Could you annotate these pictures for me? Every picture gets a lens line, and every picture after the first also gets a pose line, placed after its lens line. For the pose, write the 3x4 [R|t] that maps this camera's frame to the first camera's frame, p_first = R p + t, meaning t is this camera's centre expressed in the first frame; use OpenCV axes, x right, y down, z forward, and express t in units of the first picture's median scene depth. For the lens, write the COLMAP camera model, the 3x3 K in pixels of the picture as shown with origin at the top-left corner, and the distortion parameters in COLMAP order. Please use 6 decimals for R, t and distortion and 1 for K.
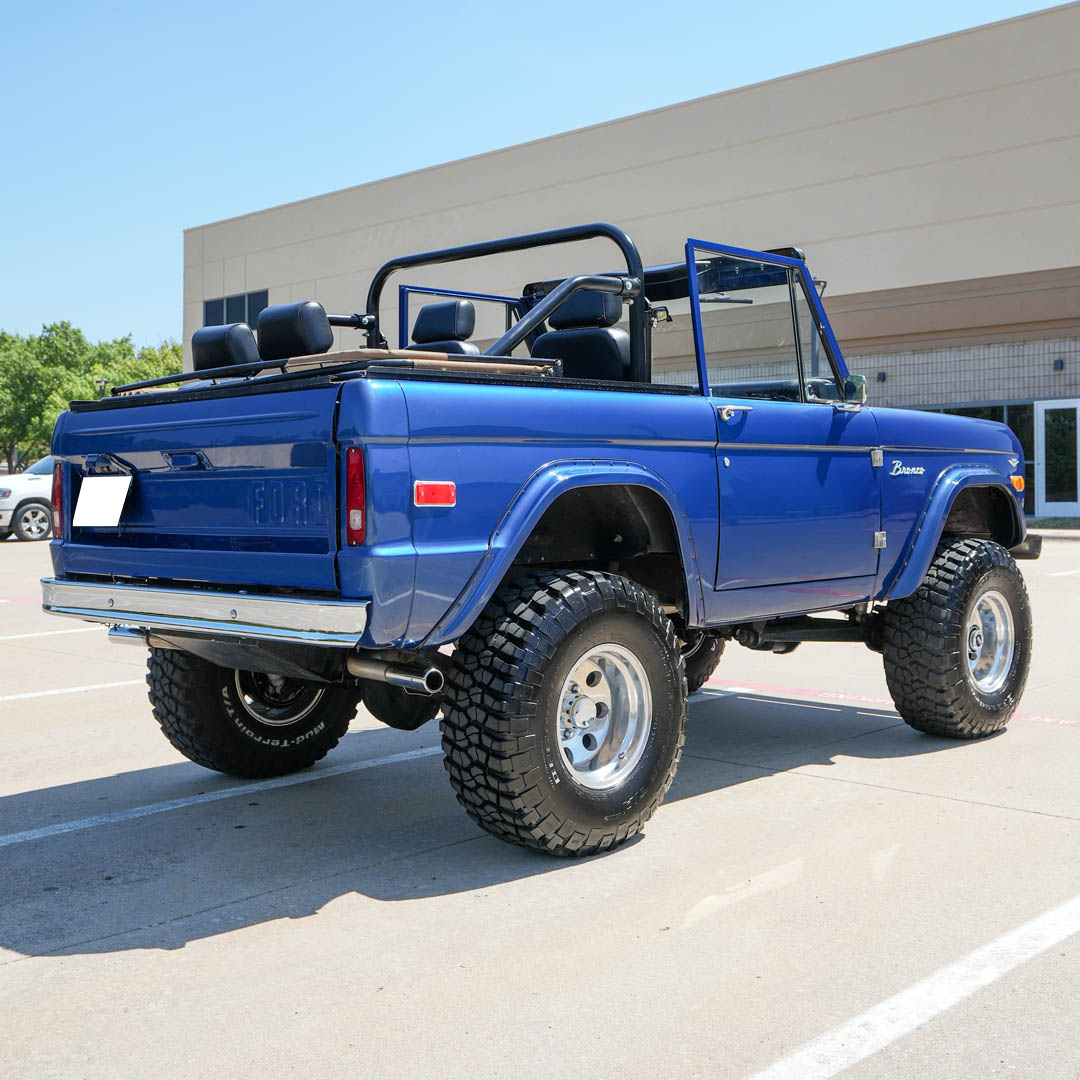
lens RADIAL K [[1382.6, 0, 627.8], [0, 1382.6, 513.6], [0, 0, 1]] dist [0.012140, 0.024416]
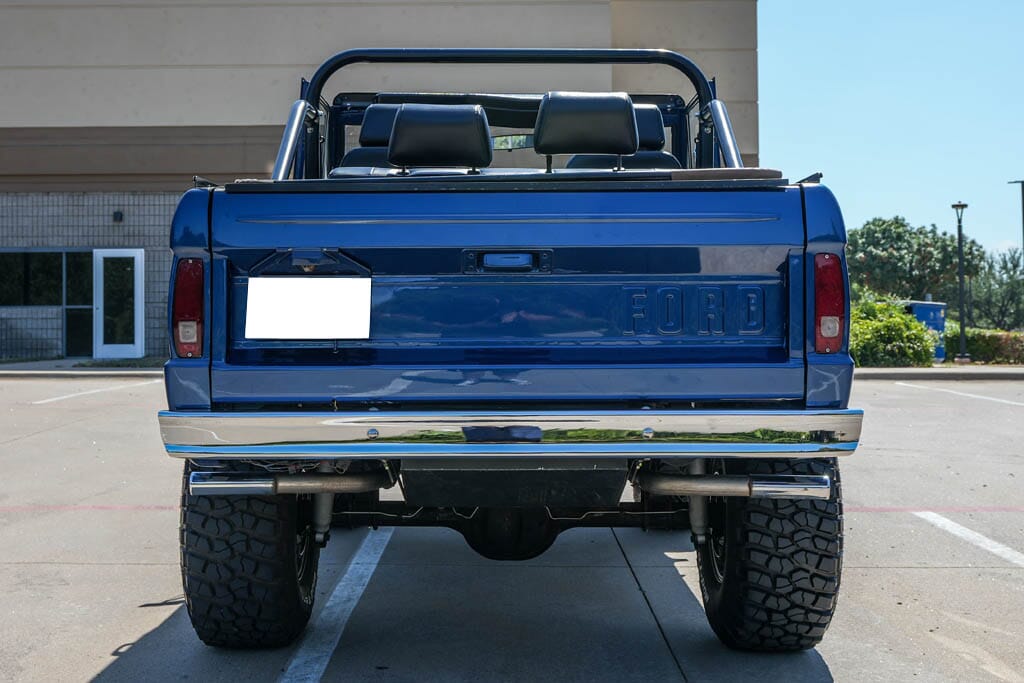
lens RADIAL K [[1285.1, 0, 512.0], [0, 1285.1, 341.5], [0, 0, 1]] dist [-0.029154, -0.041641]
pose [[0.745638, 0.002075, 0.666348, -0.702850], [0.007360, 0.999909, -0.011349, 0.017144], [-0.666311, 0.013367, 0.745554, 0.337364]]
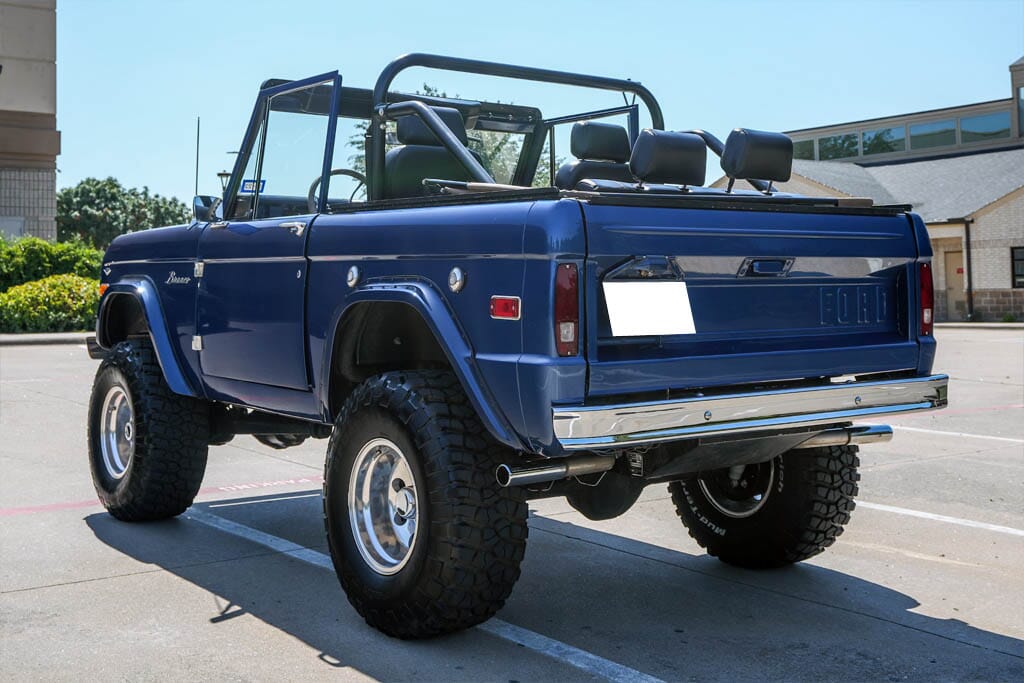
lens RADIAL K [[1233.5, 0, 514.1], [0, 1233.5, 269.3], [0, 0, 1]] dist [0.002900, -0.031479]
pose [[0.191374, 0.018463, 0.981343, -1.059145], [0.021802, 0.999496, -0.023056, -0.016026], [-0.981275, 0.025808, 0.190875, 0.837600]]
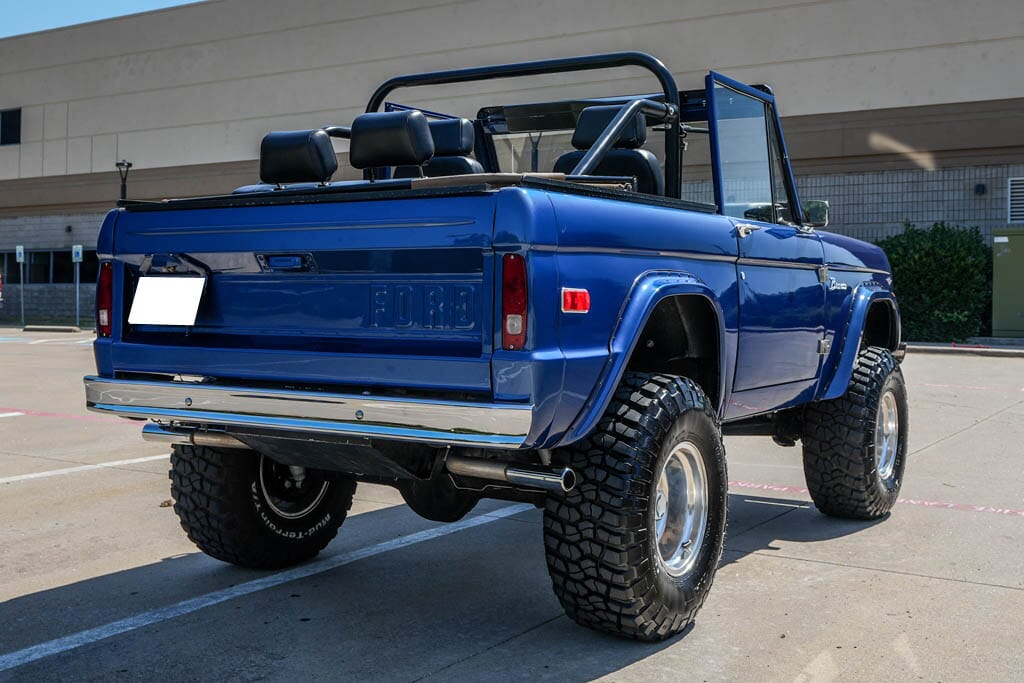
lens RADIAL K [[1167.9, 0, 512.0], [0, 1167.9, 341.5], [0, 0, 1]] dist [0.028342, -0.002422]
pose [[0.984751, 0.011769, 0.173574, -0.252511], [-0.015043, 0.999733, 0.017558, 0.001562], [-0.173321, -0.019901, 0.984664, 0.106353]]
